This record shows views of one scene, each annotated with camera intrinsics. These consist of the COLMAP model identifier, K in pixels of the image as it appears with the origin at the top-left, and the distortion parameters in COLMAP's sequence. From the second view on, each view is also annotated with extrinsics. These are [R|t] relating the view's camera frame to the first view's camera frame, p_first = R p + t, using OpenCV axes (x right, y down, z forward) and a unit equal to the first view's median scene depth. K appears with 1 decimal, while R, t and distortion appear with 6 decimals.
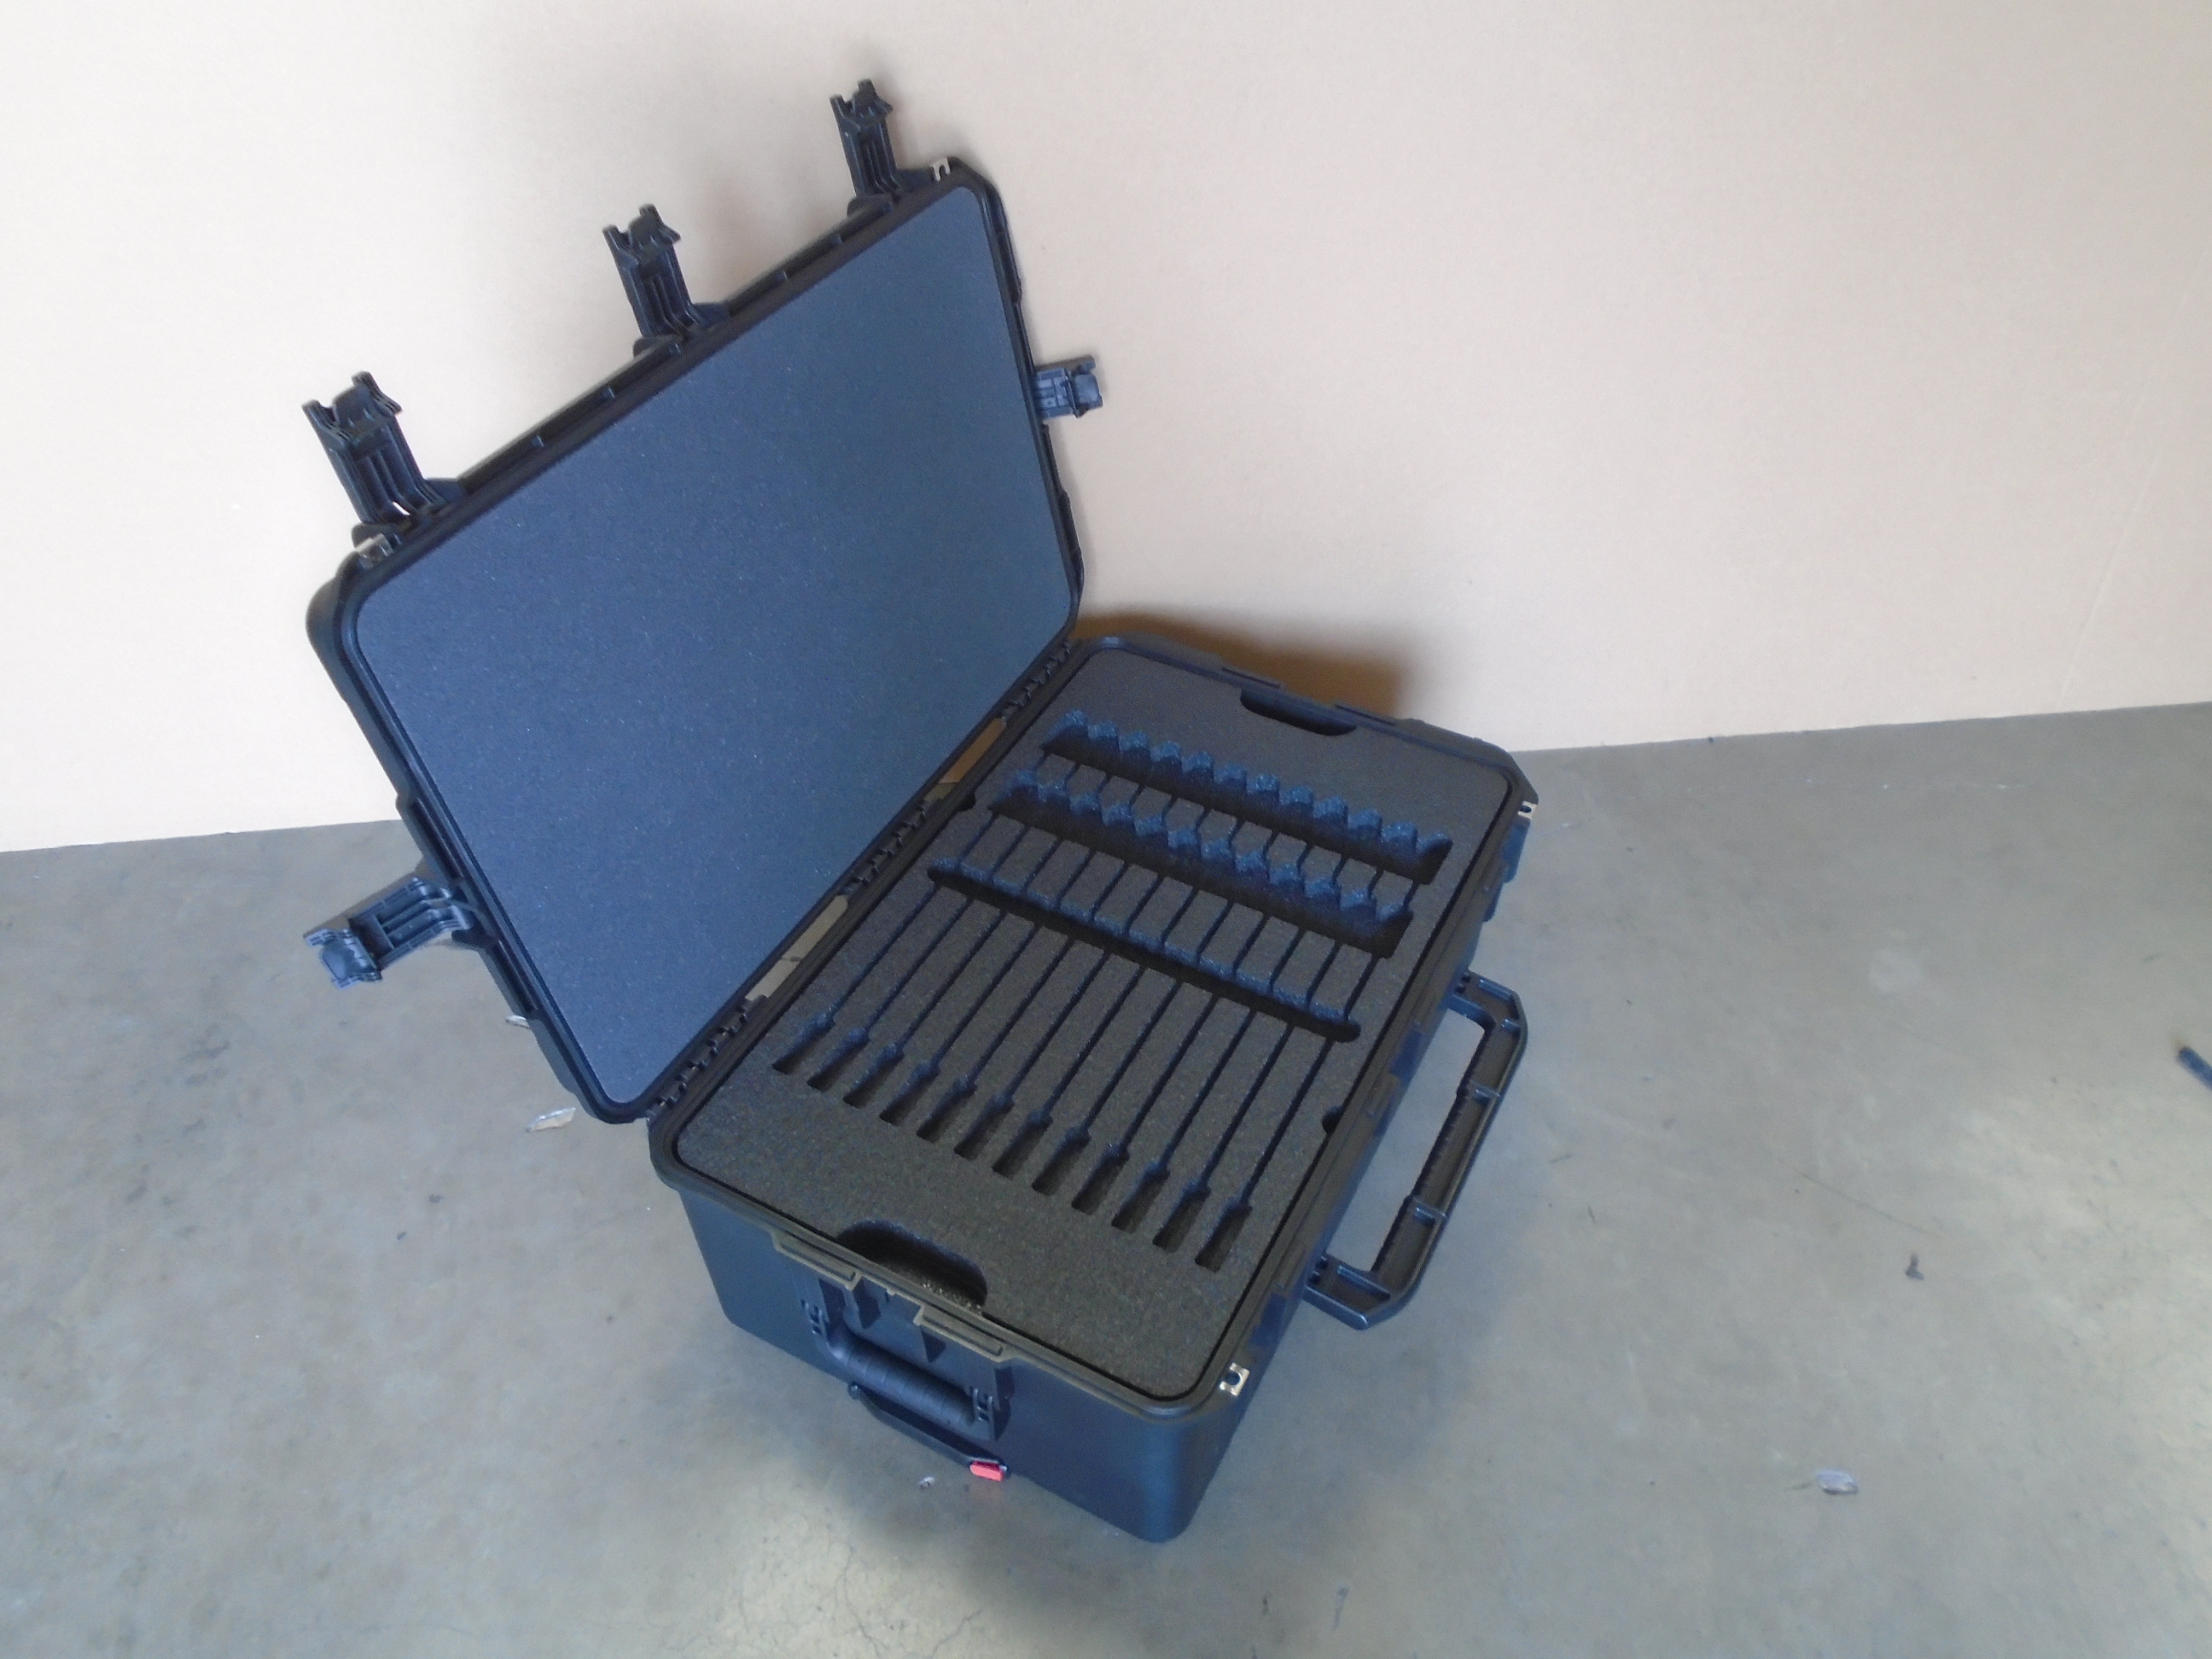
lens RADIAL K [[1715.0, 0, 1068.3], [0, 1715.0, 825.7], [0, 0, 1]] dist [0.000364, -0.005970]
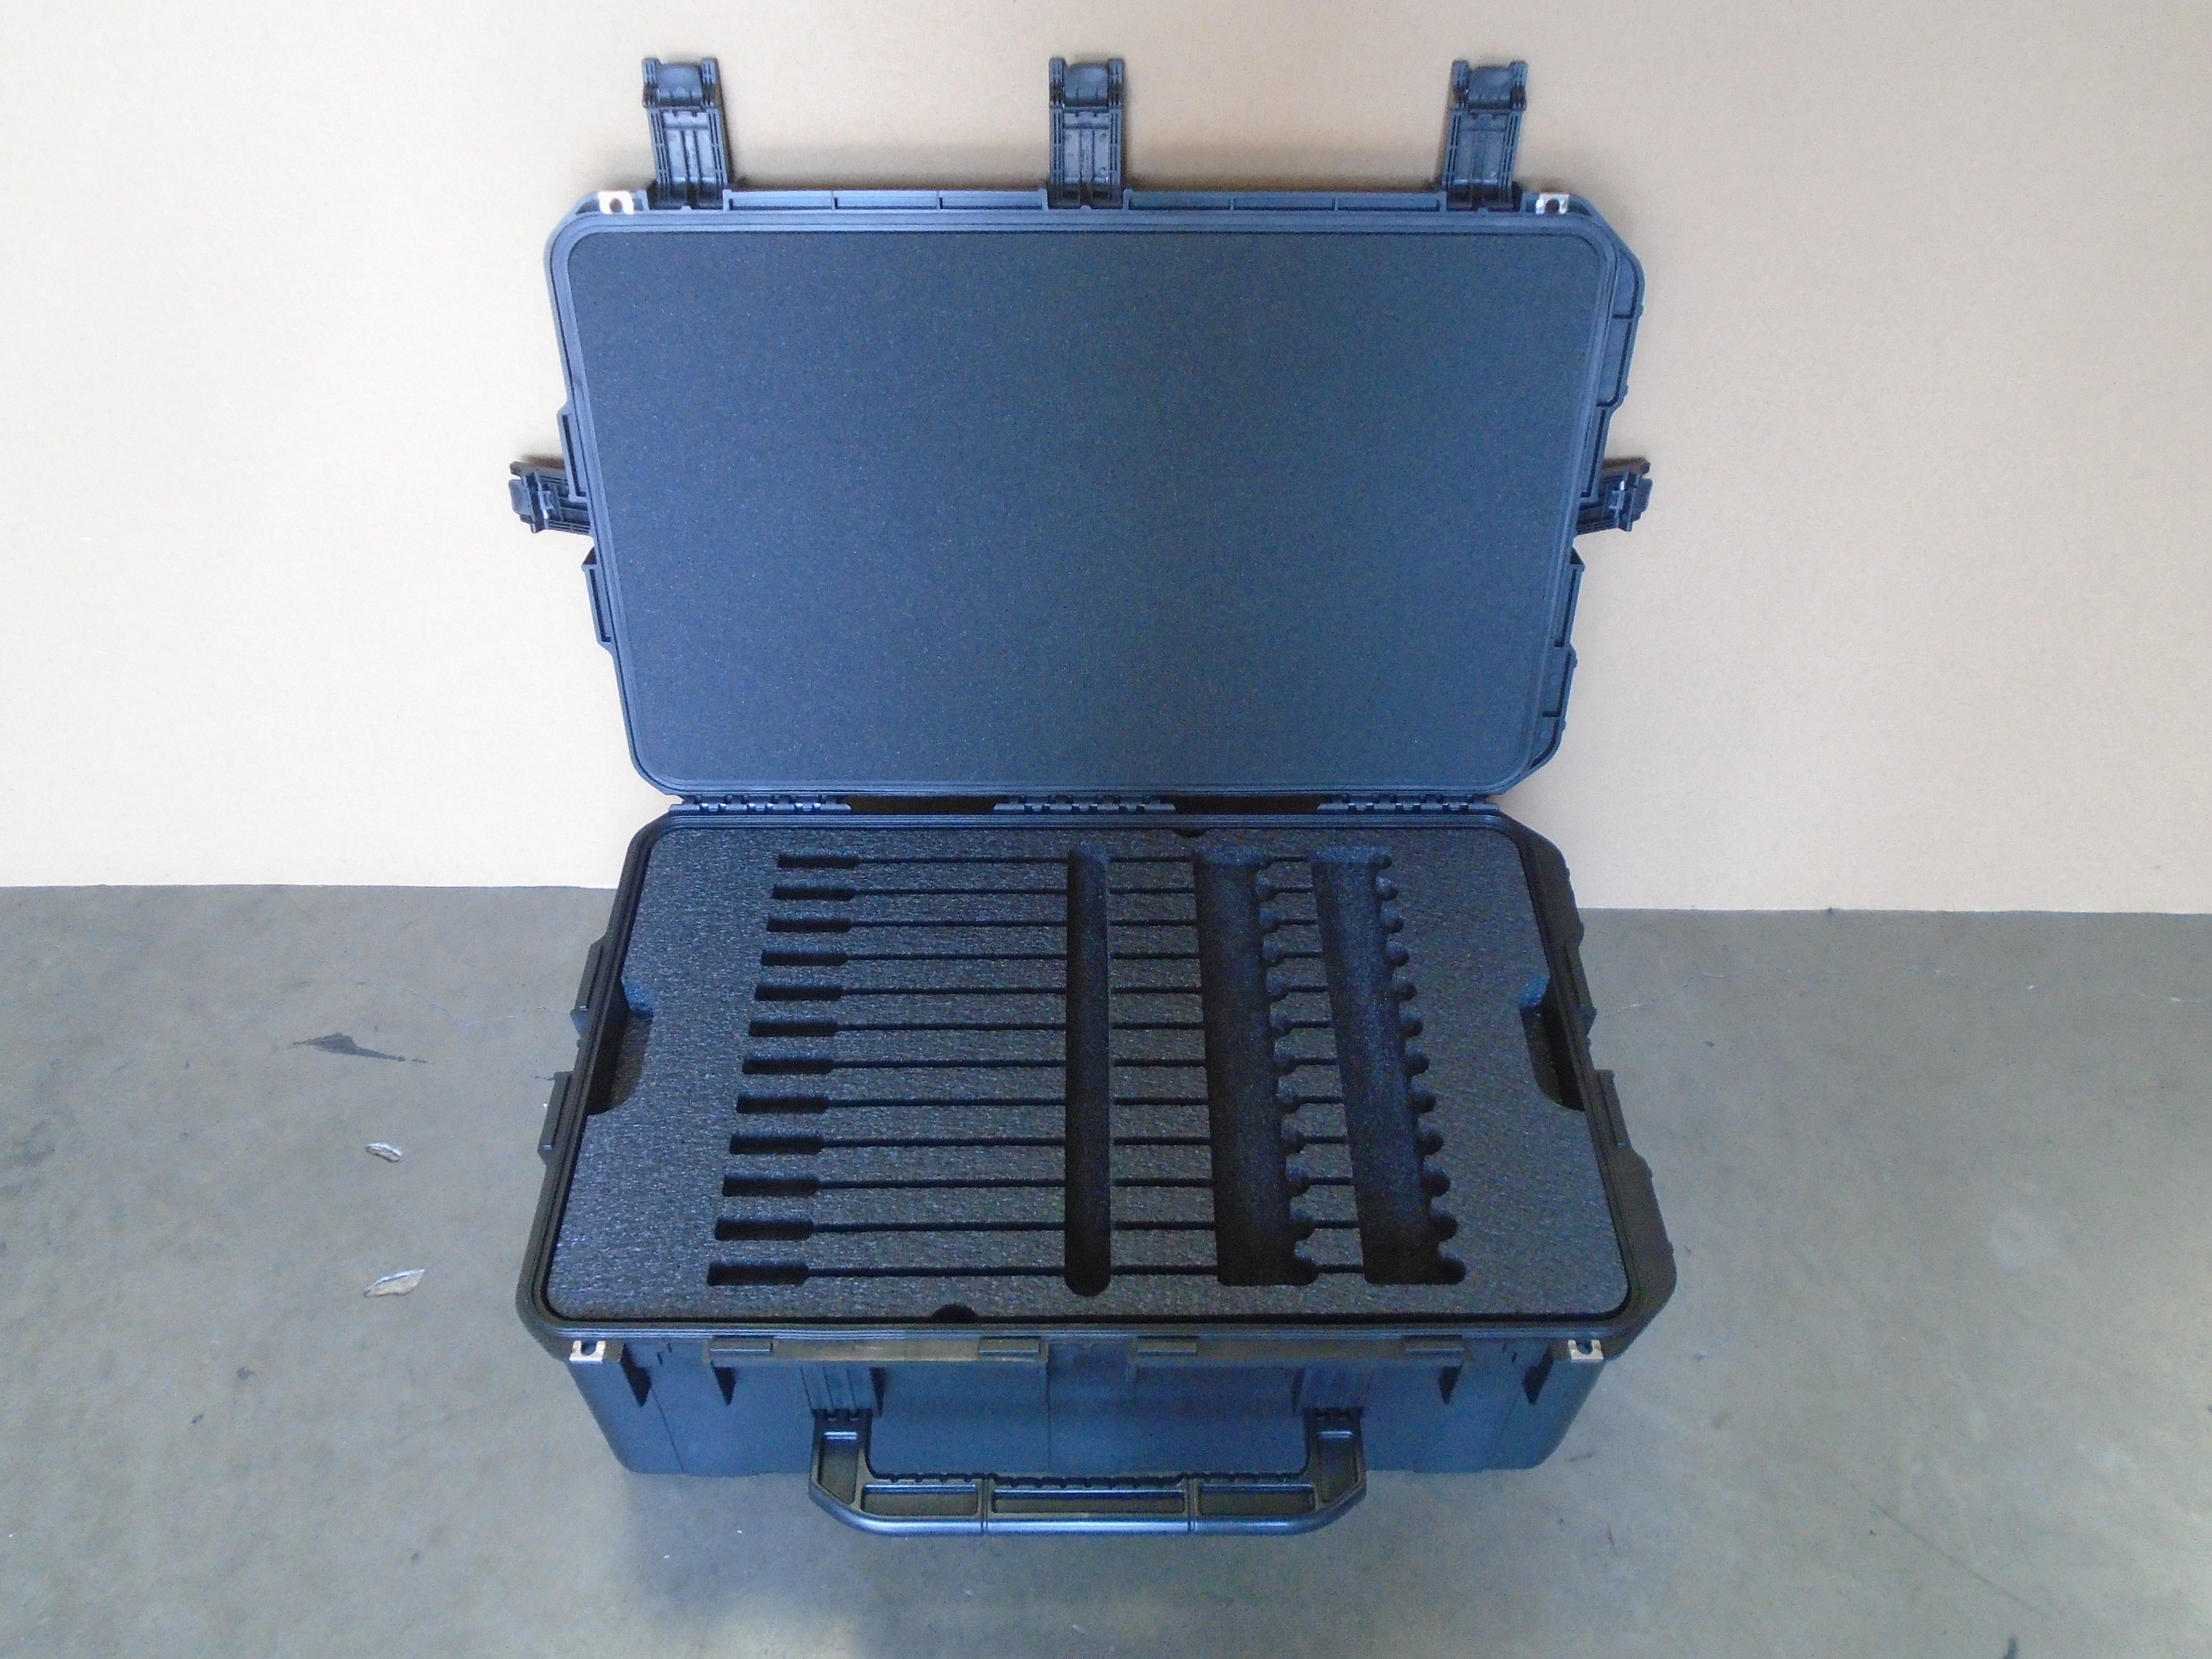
lens RADIAL K [[1715.0, 0, 1067.5], [0, 1715.0, 806.5], [0, 0, 1]] dist [0.000364, -0.005970]
pose [[0.476195, 0.629473, -0.614005, 0.510787], [-0.611613, 0.738788, 0.283059, -0.267879], [0.631797, 0.240742, 0.736801, 0.342699]]
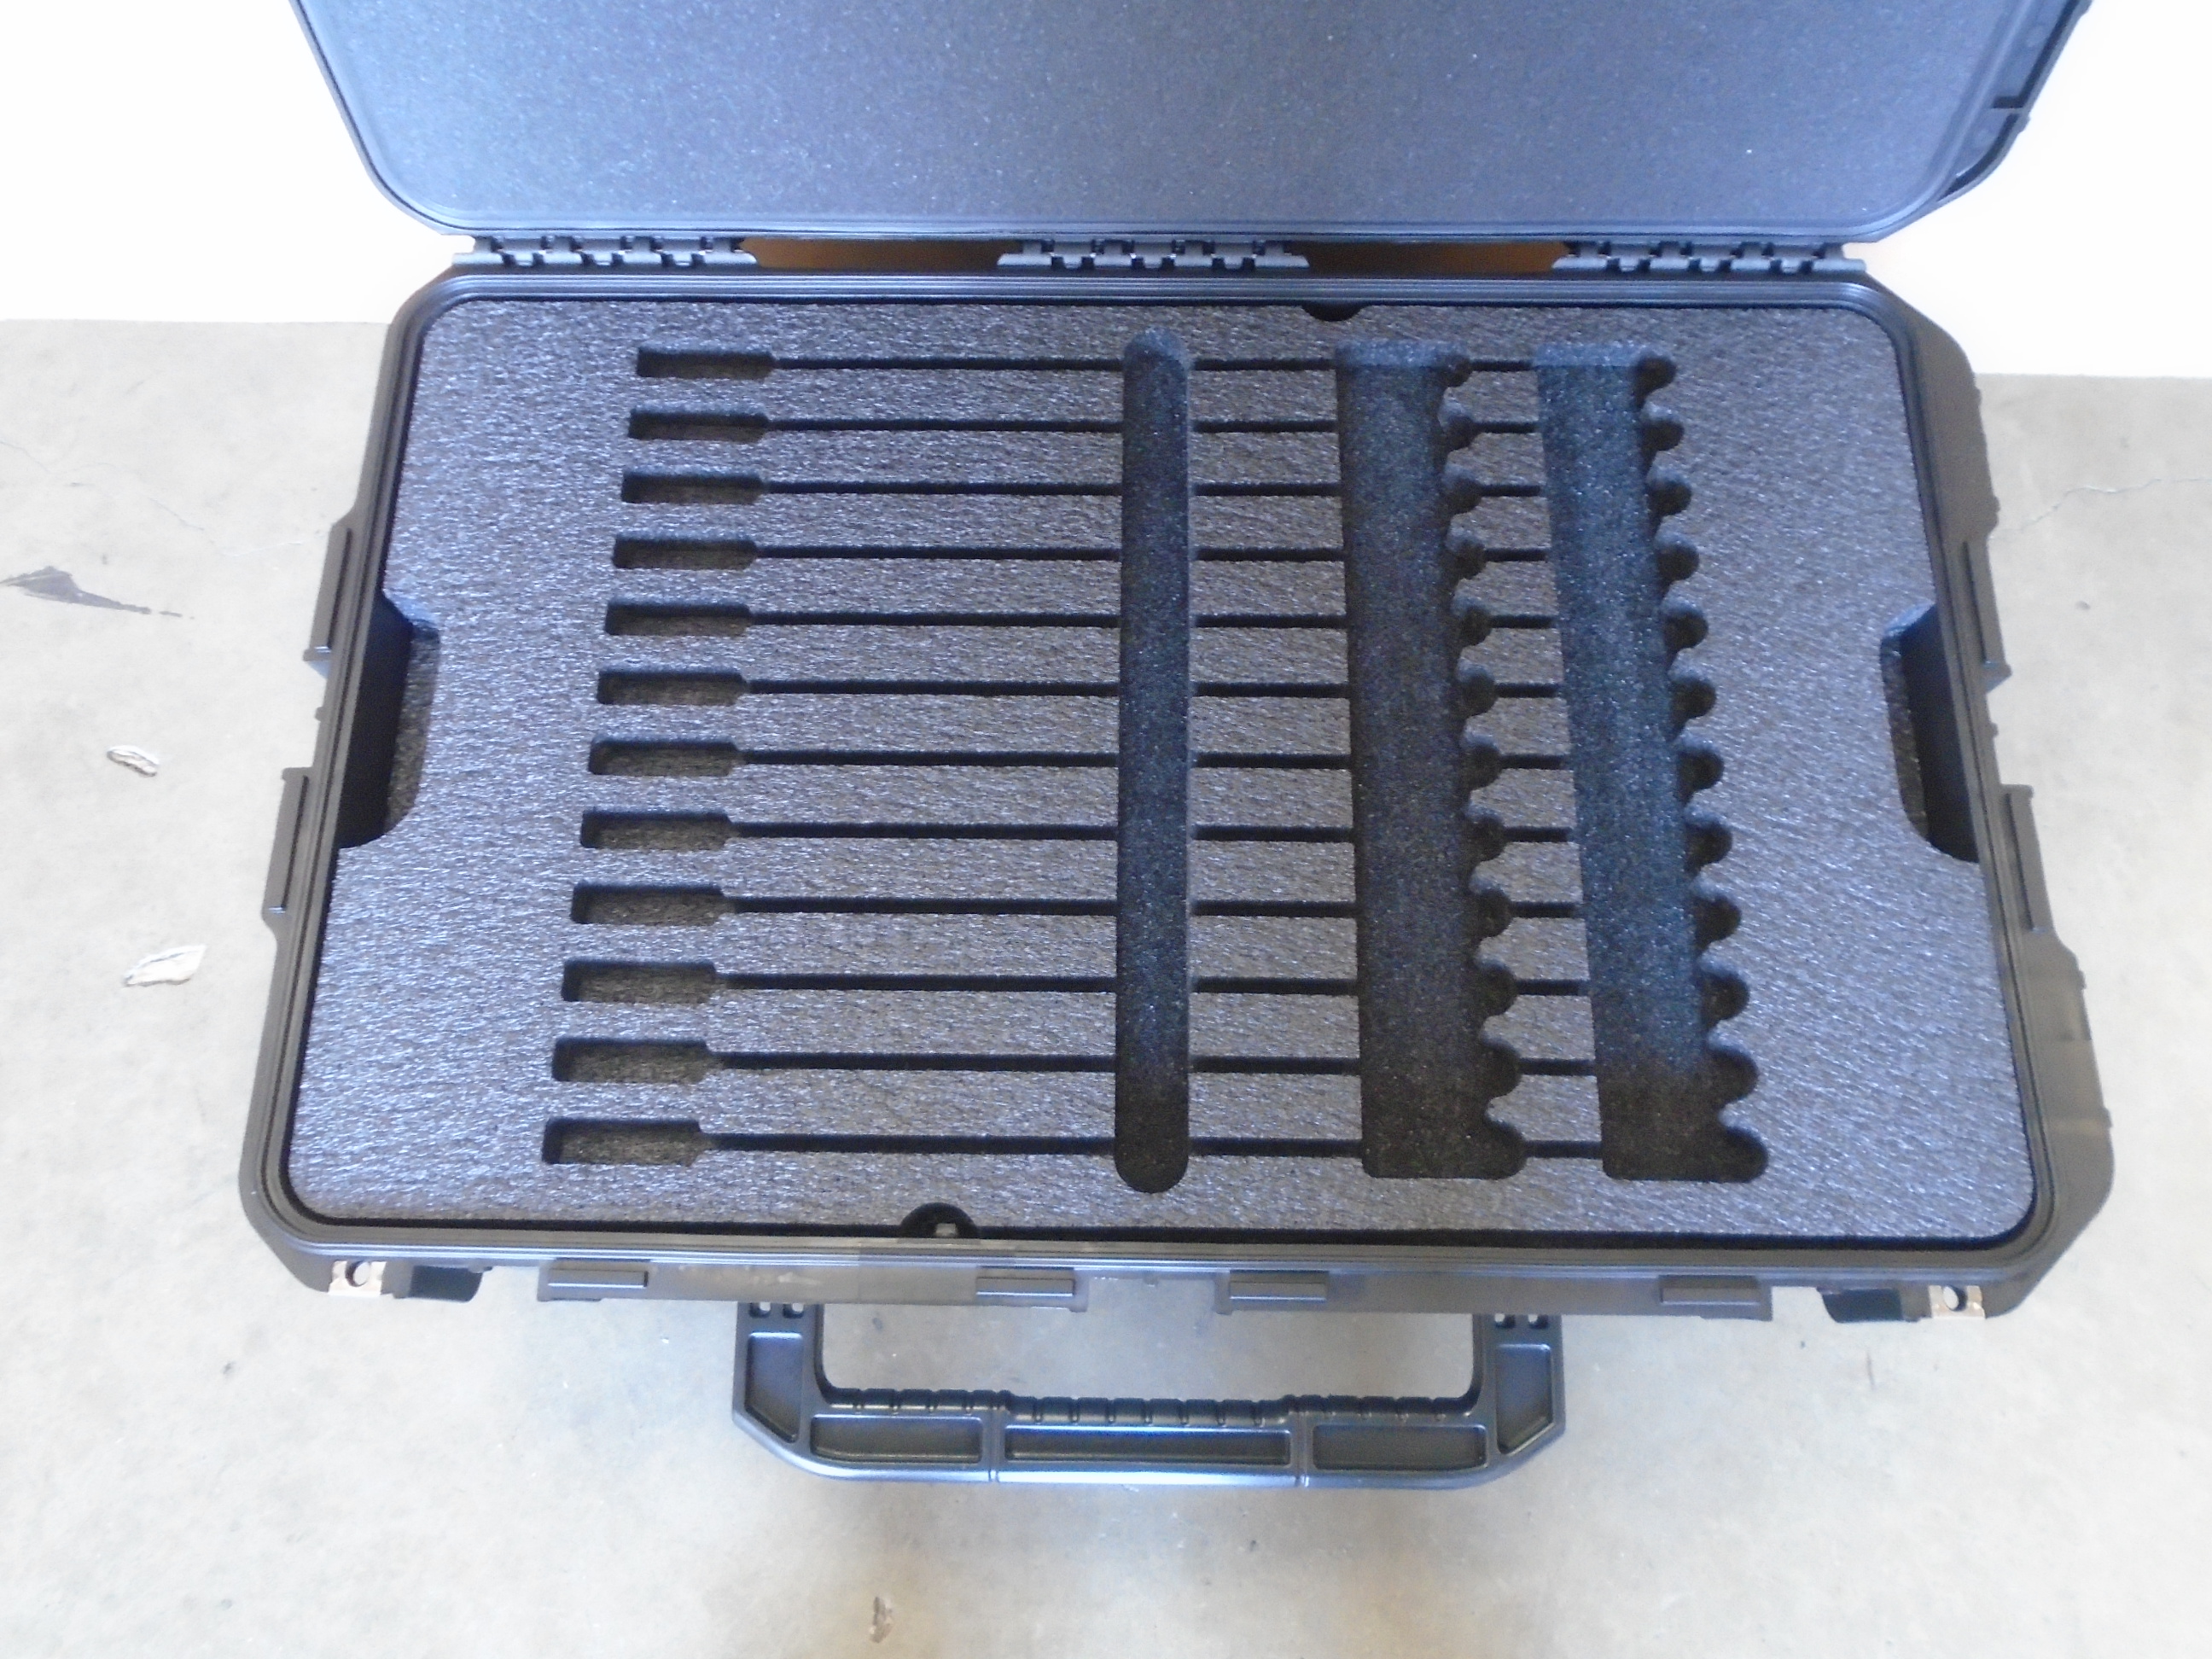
lens RADIAL K [[1715.0, 0, 1087.7], [0, 1715.0, 818.8], [0, 0, 1]] dist [0.000364, -0.005970]
pose [[0.465938, 0.837091, -0.286669, 0.211491], [-0.607365, 0.538185, 0.584350, -0.215592], [0.643436, -0.098158, 0.759181, 0.614645]]
